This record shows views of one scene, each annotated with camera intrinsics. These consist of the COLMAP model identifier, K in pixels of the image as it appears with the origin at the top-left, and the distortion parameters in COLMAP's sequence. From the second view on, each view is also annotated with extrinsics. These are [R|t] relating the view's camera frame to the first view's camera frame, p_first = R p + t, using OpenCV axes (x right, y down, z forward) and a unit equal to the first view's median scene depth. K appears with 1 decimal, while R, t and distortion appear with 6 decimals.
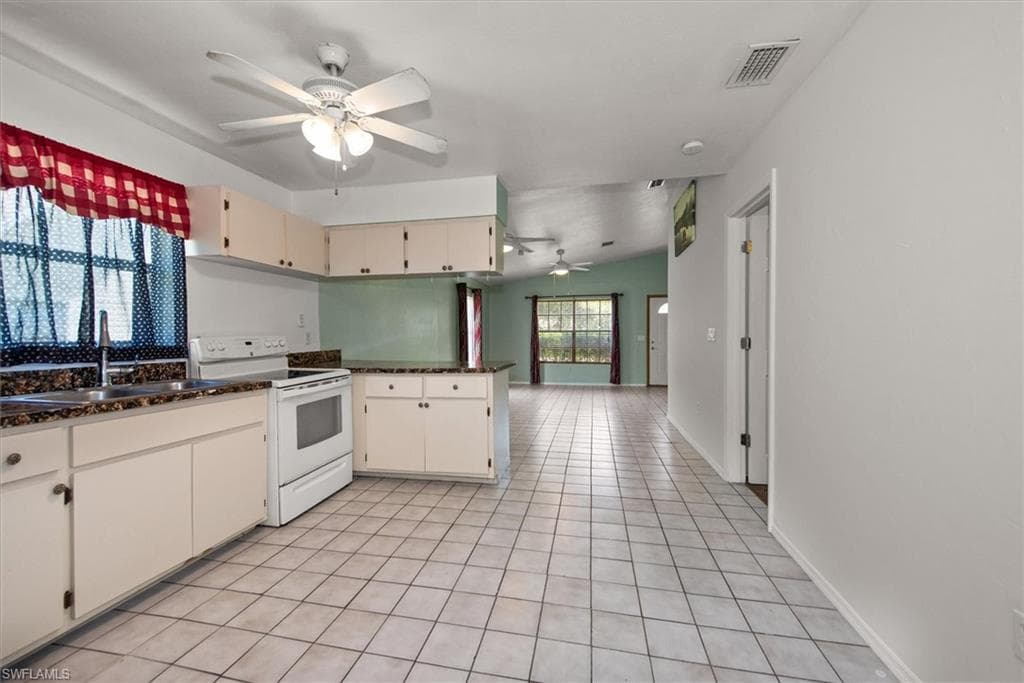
lens RADIAL K [[407.7, 0, 487.5], [0, 407.7, 338.5], [0, 0, 1]] dist [0.018352, -0.005025]
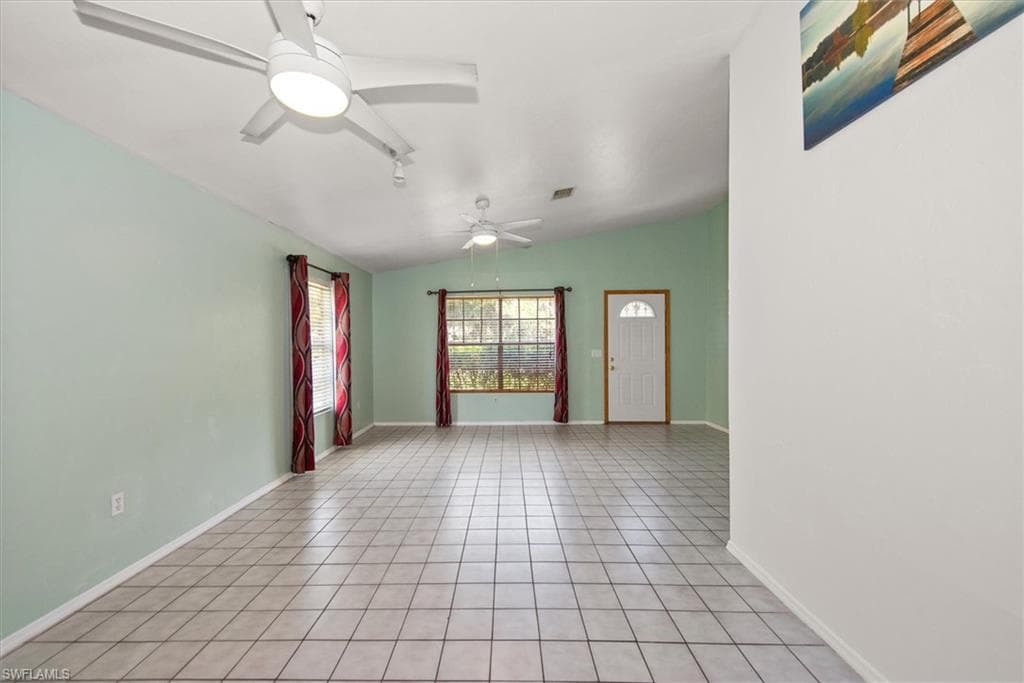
lens RADIAL K [[407.7, 0, 491.4], [0, 407.7, 355.5], [0, 0, 1]] dist [0.018352, -0.005025]
pose [[0.977047, -0.015221, 0.212480, 0.070370], [0.010065, 0.999629, 0.025325, -0.020460], [-0.212786, -0.022605, 0.976837, 0.450137]]
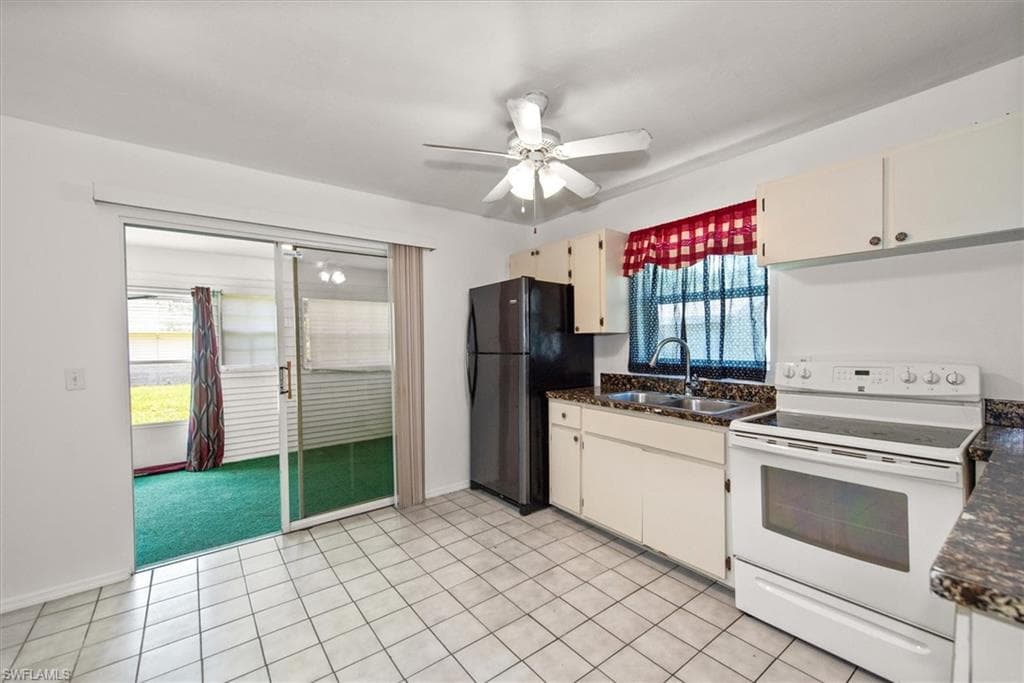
lens RADIAL K [[422.0, 0, 502.6], [0, 422.0, 353.9], [0, 0, 1]] dist [0.010027, -0.002501]
pose [[-0.626547, 0.033167, -0.778677, 0.125968], [0.004330, 0.999227, 0.039077, -0.018699], [0.779371, 0.021112, -0.626207, 0.374965]]
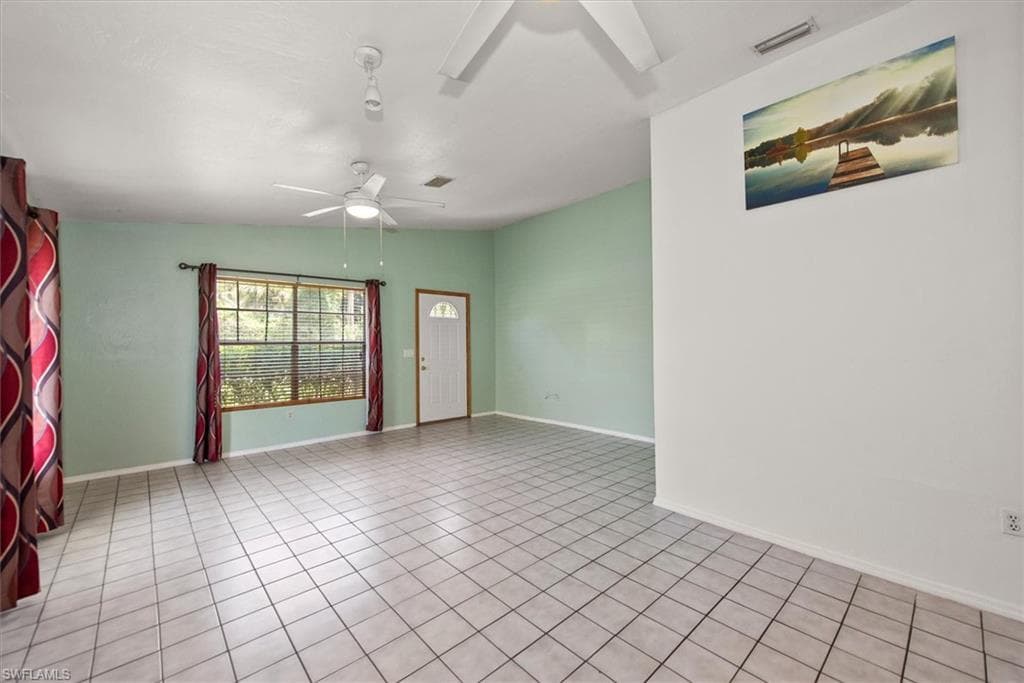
lens RADIAL K [[407.7, 0, 509.8], [0, 407.7, 345.0], [0, 0, 1]] dist [0.018352, -0.005025]
pose [[0.557442, -0.007458, 0.830183, -0.095062], [0.007574, 0.999964, 0.003897, -0.019233], [-0.830182, 0.004116, 0.557478, 0.612782]]
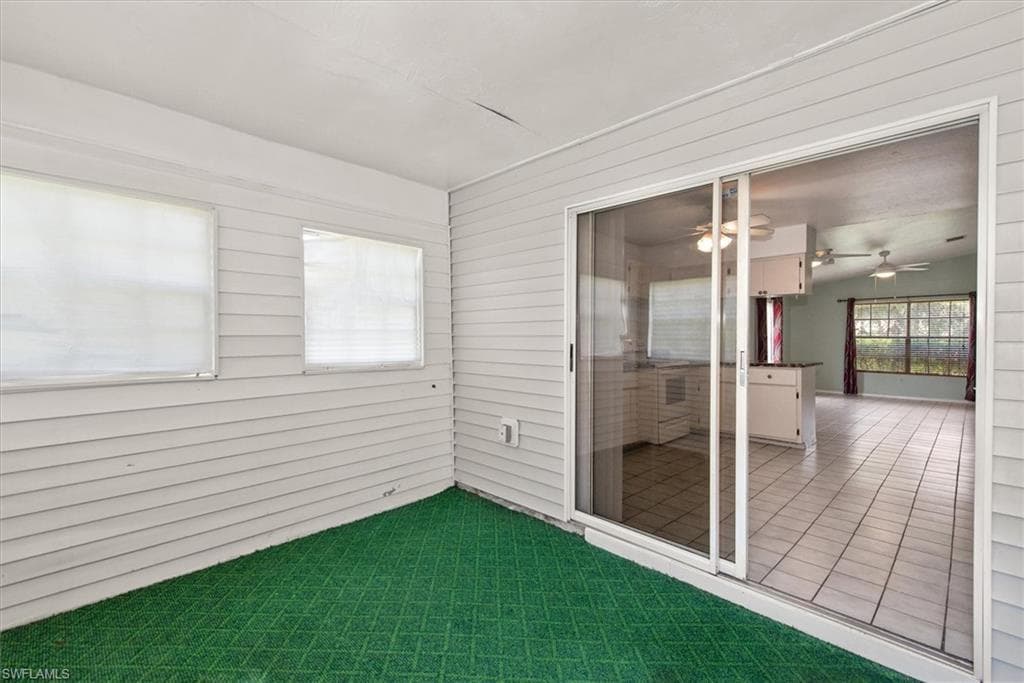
lens RADIAL K [[434.2, 0, 513.2], [0, 434.2, 339.2], [0, 0, 1]] dist [0.019003, 0.000164]
pose [[0.852003, 0.010122, -0.523439, -0.017543], [-0.014427, 0.999887, -0.004148, 0.003265], [0.523338, 0.011086, 0.852053, -0.313341]]
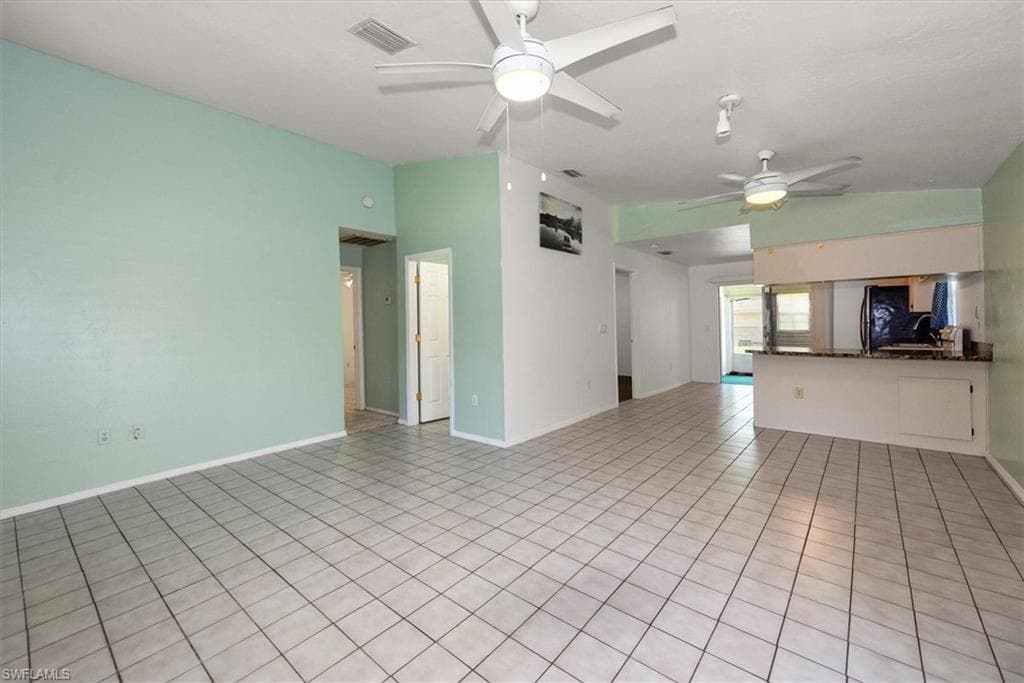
lens RADIAL K [[422.0, 0, 490.5], [0, 422.0, 325.0], [0, 0, 1]] dist [0.010027, -0.002501]
pose [[-0.889184, 0.015683, 0.457281, 0.082618], [0.021788, 0.999730, 0.008079, -0.021743], [-0.457031, 0.017147, -0.889285, 1.204186]]
